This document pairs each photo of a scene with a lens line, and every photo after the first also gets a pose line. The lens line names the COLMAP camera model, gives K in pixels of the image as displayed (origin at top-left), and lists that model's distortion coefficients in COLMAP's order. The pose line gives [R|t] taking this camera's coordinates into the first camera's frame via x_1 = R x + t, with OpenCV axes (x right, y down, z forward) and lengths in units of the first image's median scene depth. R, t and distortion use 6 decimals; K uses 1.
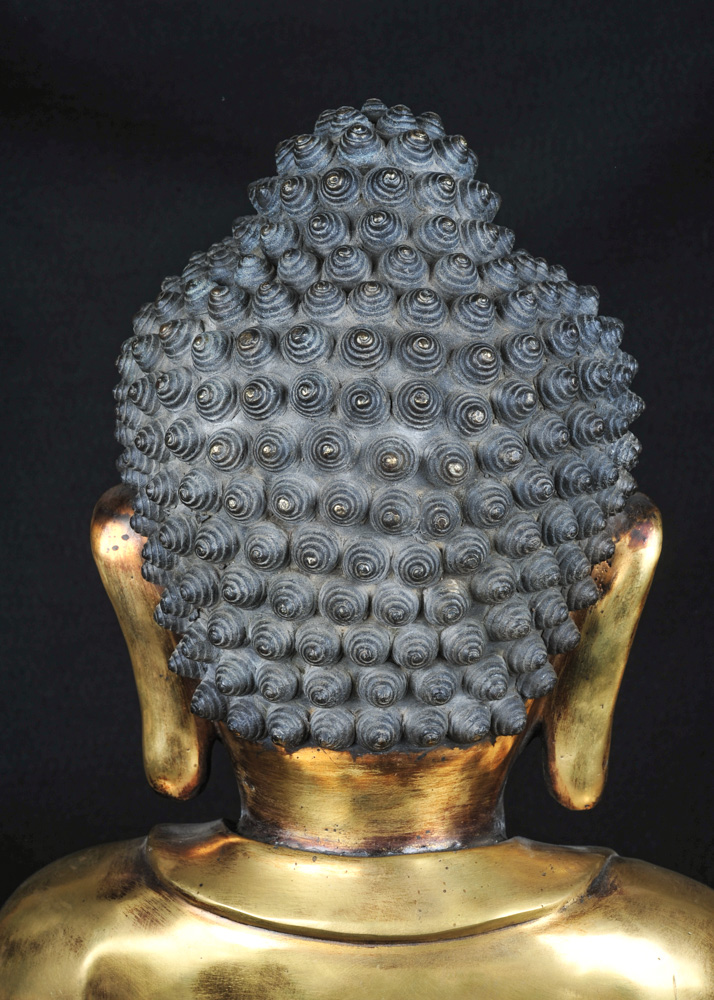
lens RADIAL K [[1981.2, 0, 357.0], [0, 1981.2, 500.0], [0, 0, 1]] dist [-0.014878, 0.112661]
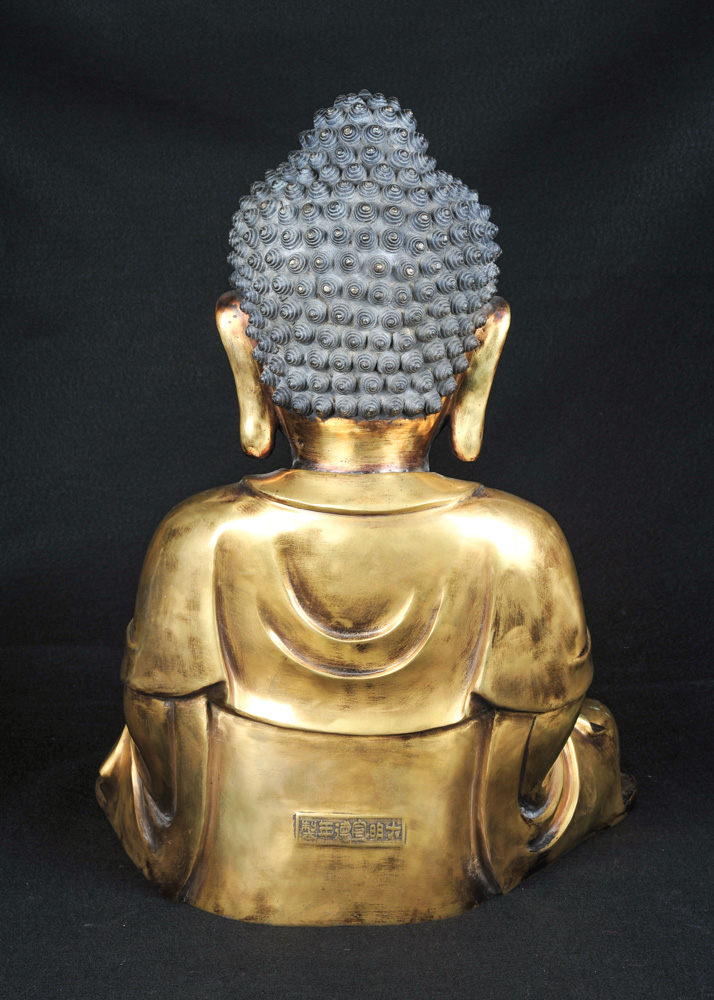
lens RADIAL K [[1923.1, 0, 375.7], [0, 1923.1, 552.1], [0, 0, 1]] dist [-0.001373, 0.210617]
pose [[0.997356, -0.001378, 0.072654, -0.125458], [-0.001436, 0.999251, 0.038666, 0.189173], [-0.072653, -0.038668, 0.996607, -0.957250]]
